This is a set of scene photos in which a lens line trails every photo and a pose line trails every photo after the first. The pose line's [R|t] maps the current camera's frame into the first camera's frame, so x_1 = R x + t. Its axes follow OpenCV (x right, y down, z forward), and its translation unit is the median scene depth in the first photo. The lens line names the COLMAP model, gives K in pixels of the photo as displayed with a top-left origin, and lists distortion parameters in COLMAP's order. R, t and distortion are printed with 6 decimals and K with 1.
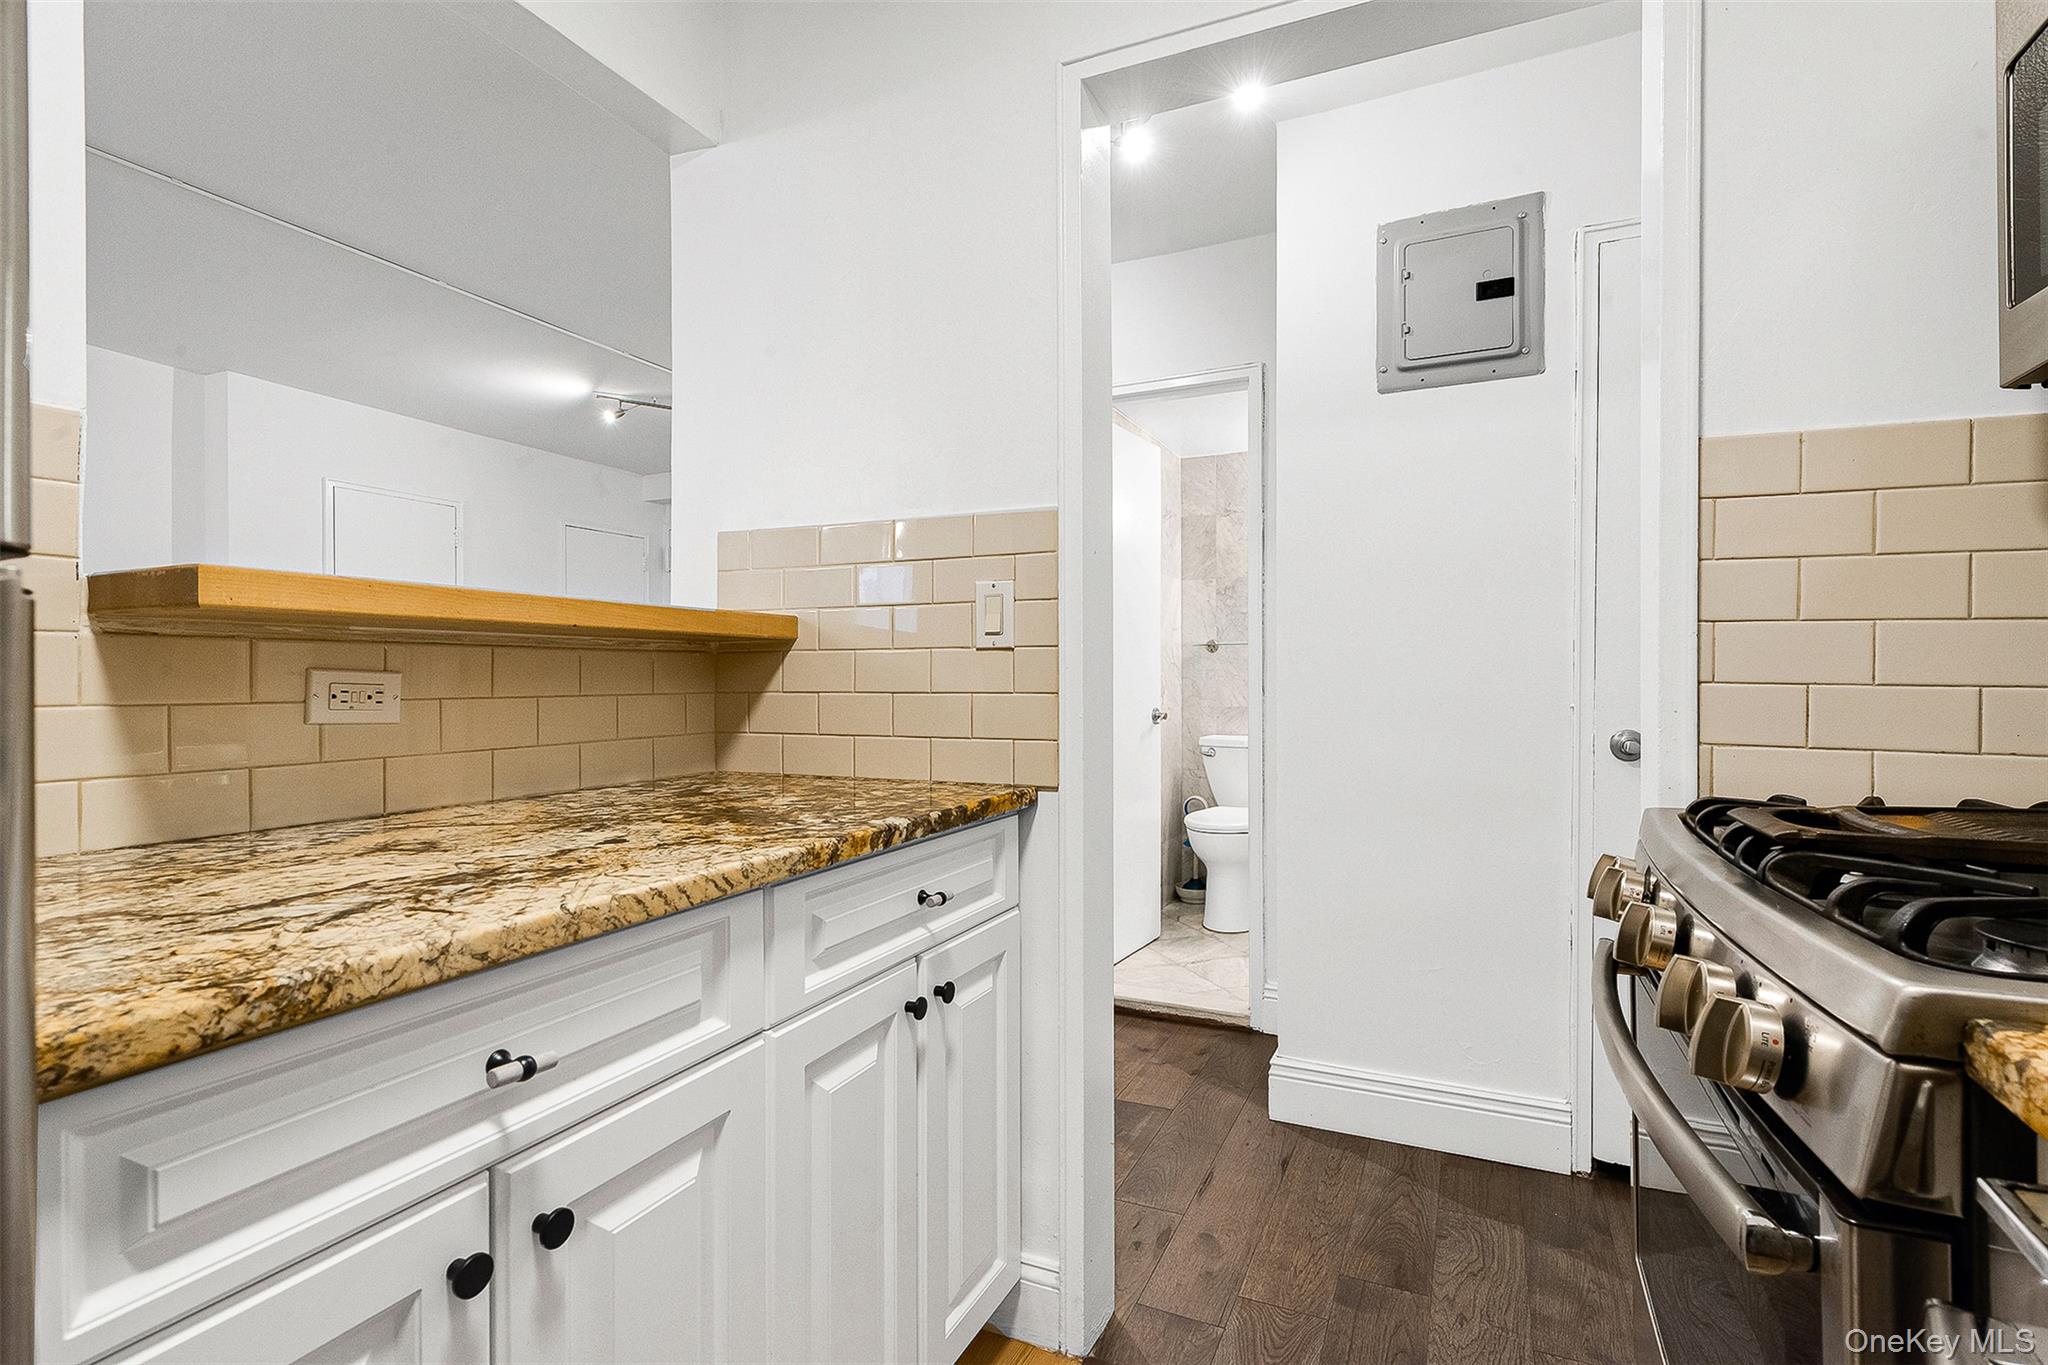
lens RADIAL K [[969.2, 0, 1024.0], [0, 969.2, 682.5], [0, 0, 1]] dist [-0.000022, -0.005478]
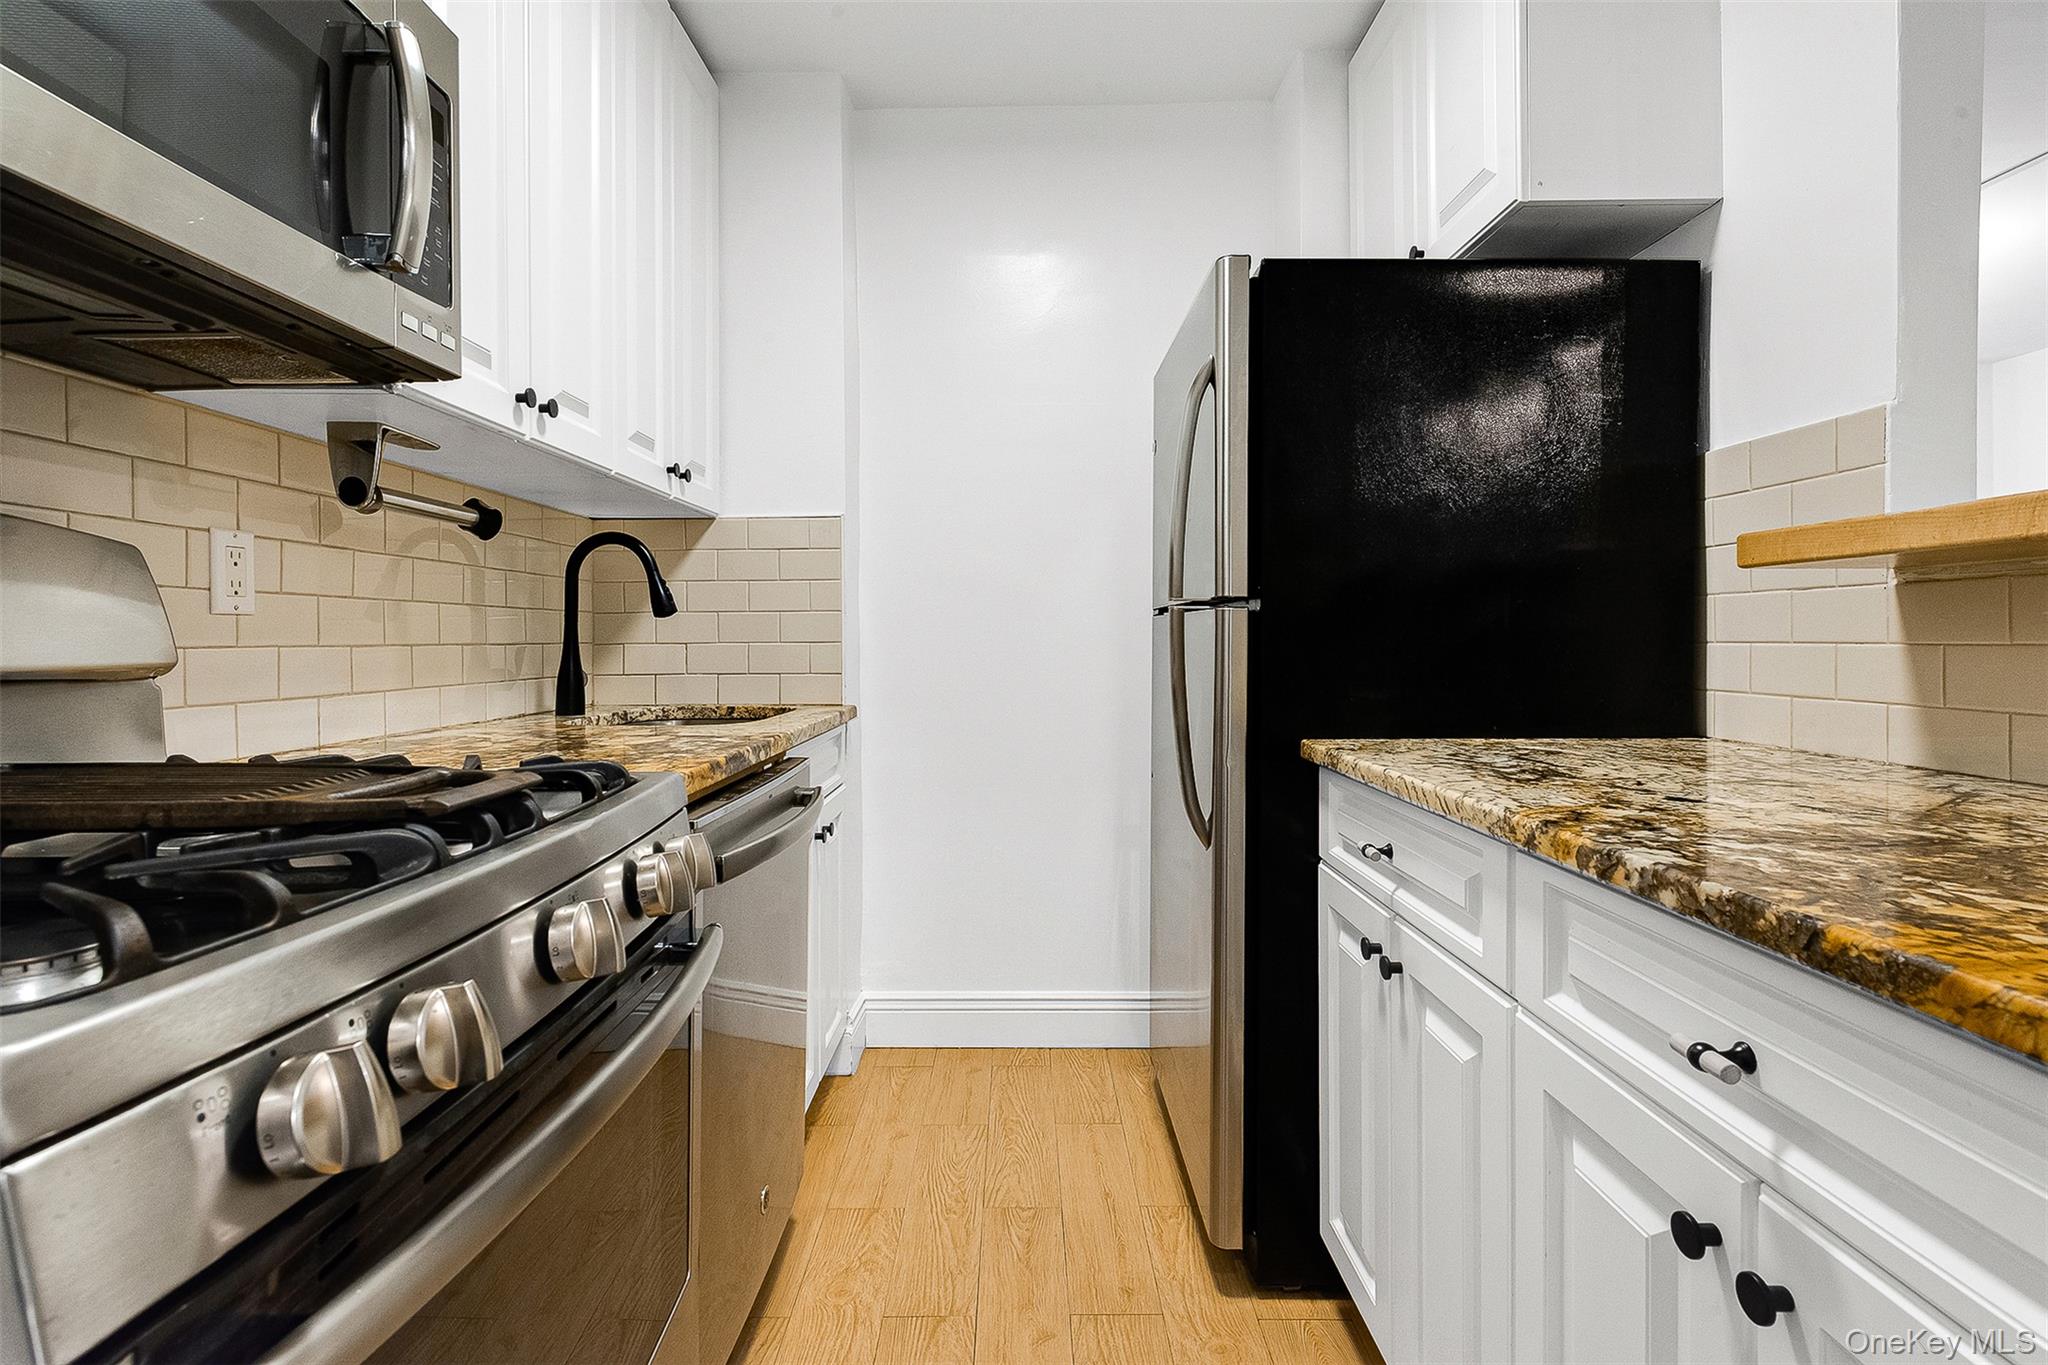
lens RADIAL K [[974.0, 0, 1025.3], [0, 974.0, 661.3], [0, 0, 1]] dist [-0.001685, -0.007581]
pose [[-0.905932, 0.016958, -0.423082, 0.462332], [0.005175, 0.999566, 0.028985, 0.004184], [0.423391, 0.024069, -0.905627, 1.379476]]
